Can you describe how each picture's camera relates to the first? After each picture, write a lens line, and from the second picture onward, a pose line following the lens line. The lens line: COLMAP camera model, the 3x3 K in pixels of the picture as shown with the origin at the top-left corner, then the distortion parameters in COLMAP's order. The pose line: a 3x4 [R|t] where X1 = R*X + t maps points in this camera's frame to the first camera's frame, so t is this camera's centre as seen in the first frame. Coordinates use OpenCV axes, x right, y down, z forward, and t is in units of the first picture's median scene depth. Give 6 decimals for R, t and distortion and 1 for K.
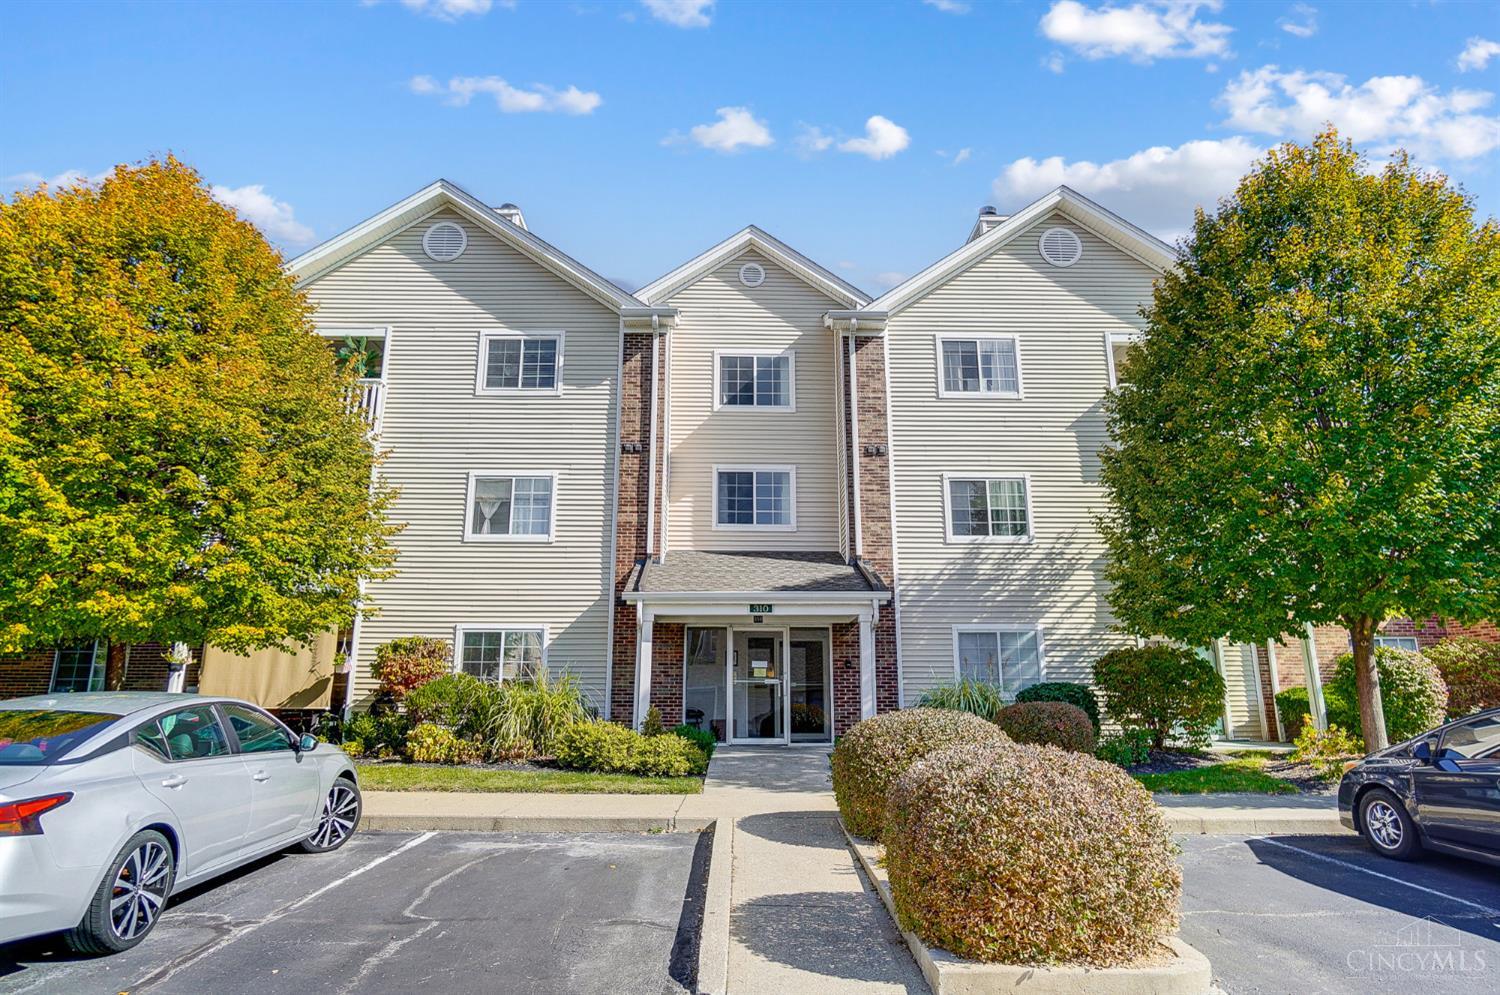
lens RADIAL K [[812.5, 0, 723.6], [0, 812.5, 479.4], [0, 0, 1]] dist [-0.022666, 0.015983]
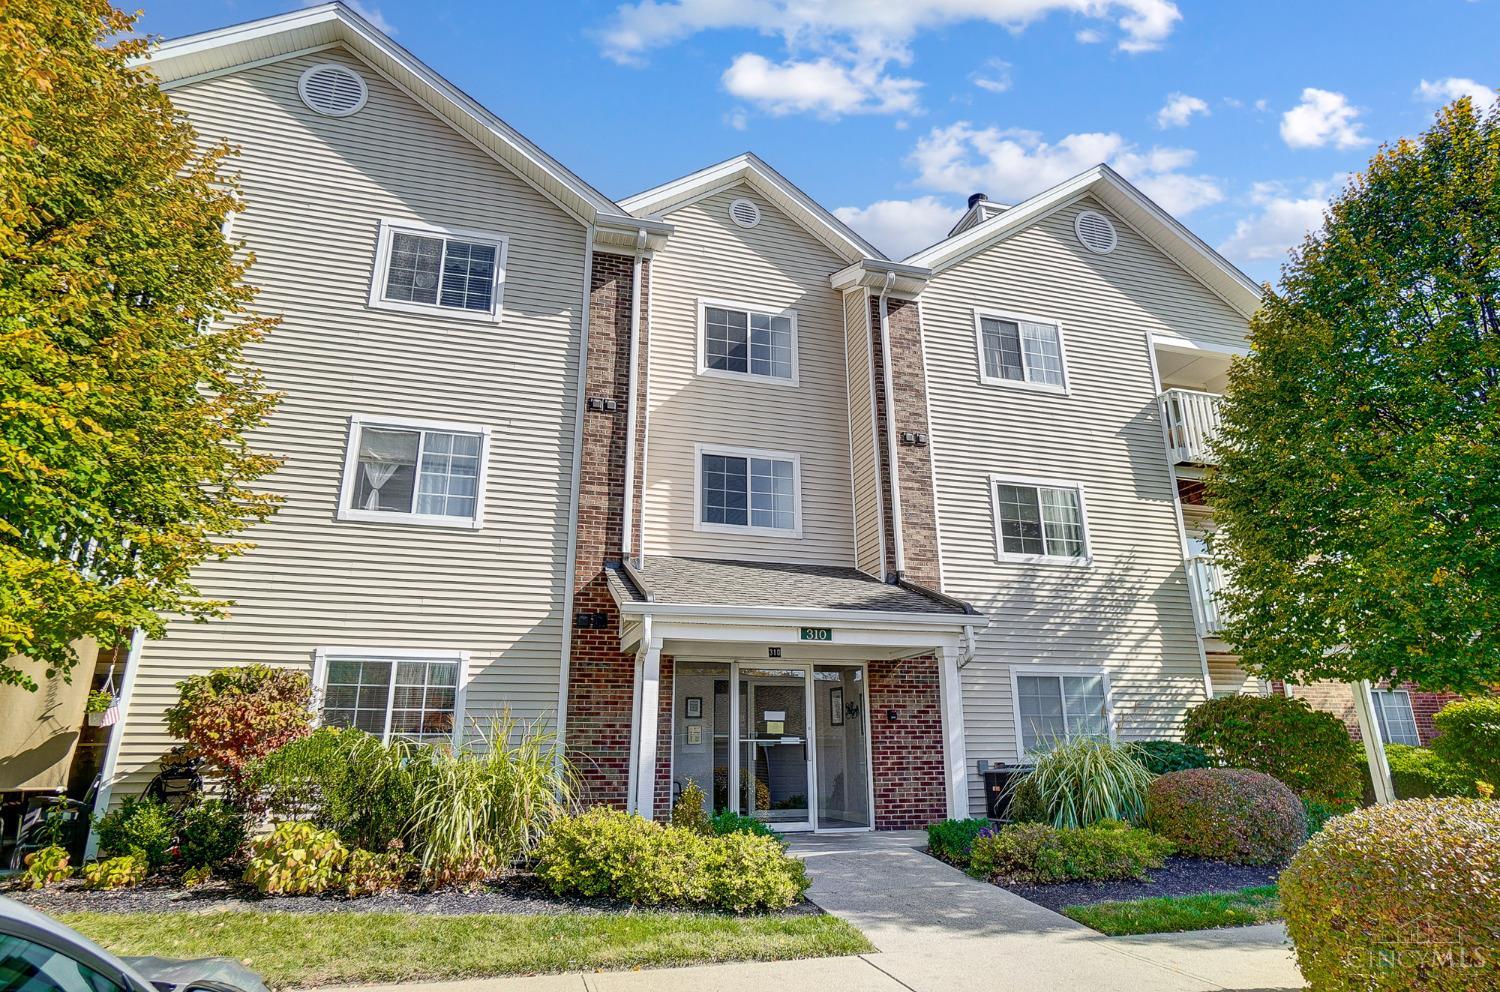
lens RADIAL K [[812.5, 0, 723.6], [0, 812.5, 477.9], [0, 0, 1]] dist [-0.022666, 0.015983]
pose [[0.966308, 0.077836, 0.245338, -0.181495], [-0.062315, 0.995569, -0.070417, 0.069032], [-0.249732, 0.052757, 0.966877, 0.295128]]
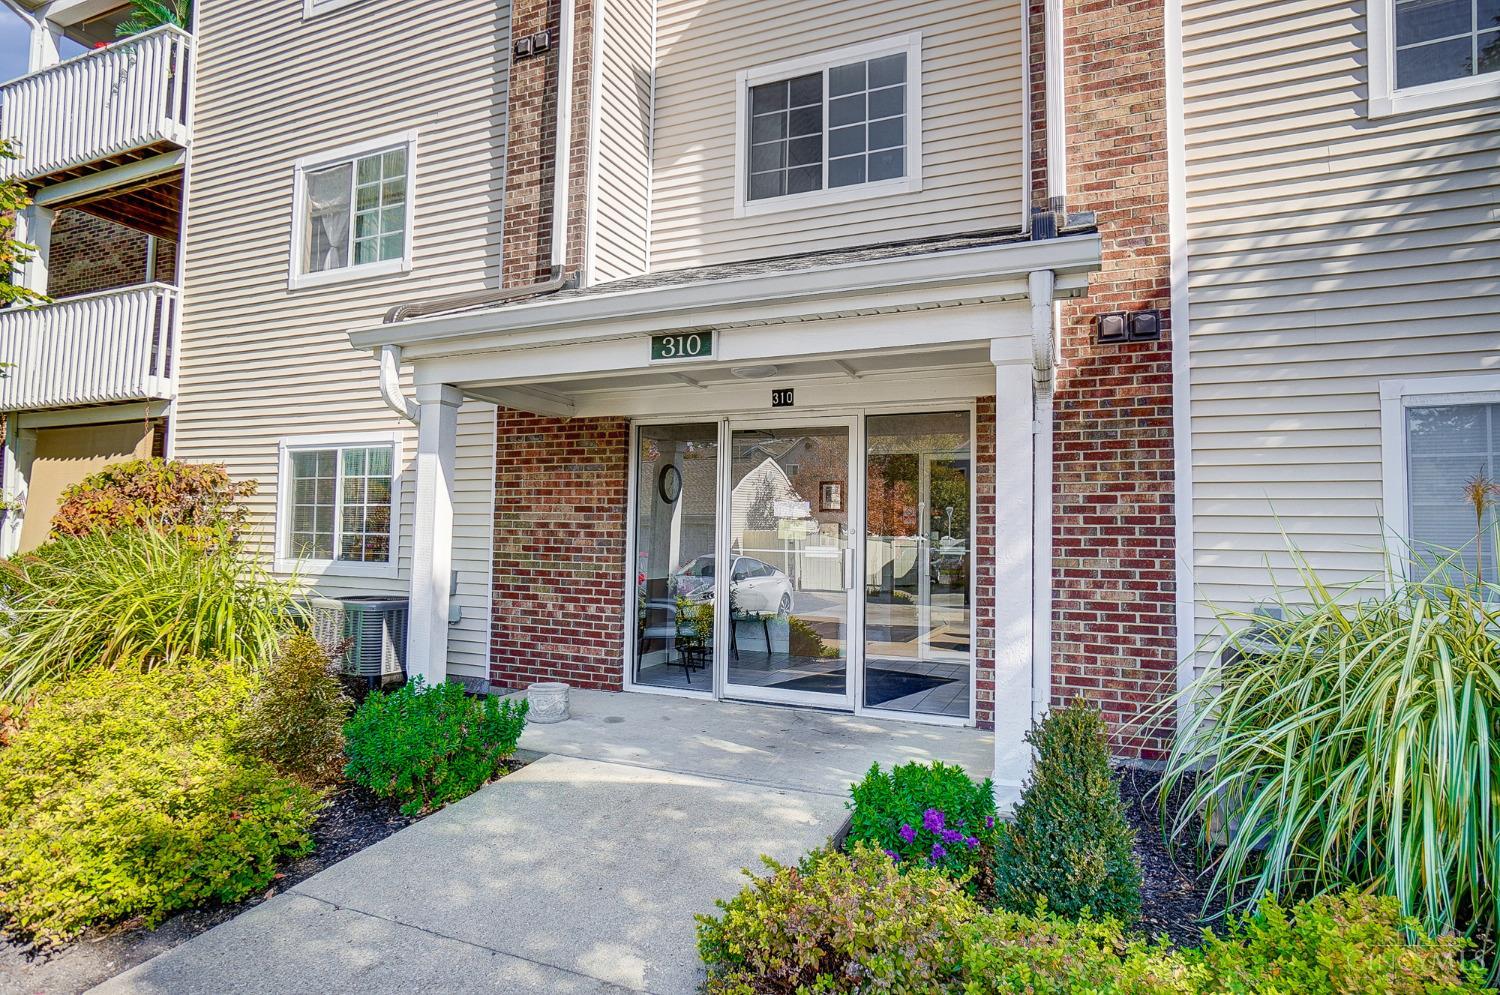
lens RADIAL K [[787.9, 0, 757.7], [0, 787.9, 468.9], [0, 0, 1]] dist [-0.017143, 0.009746]
pose [[0.919370, -0.020822, -0.392843, 0.174205], [0.090008, 0.983243, 0.158530, 0.138571], [0.382959, -0.181107, 0.905838, 0.614630]]
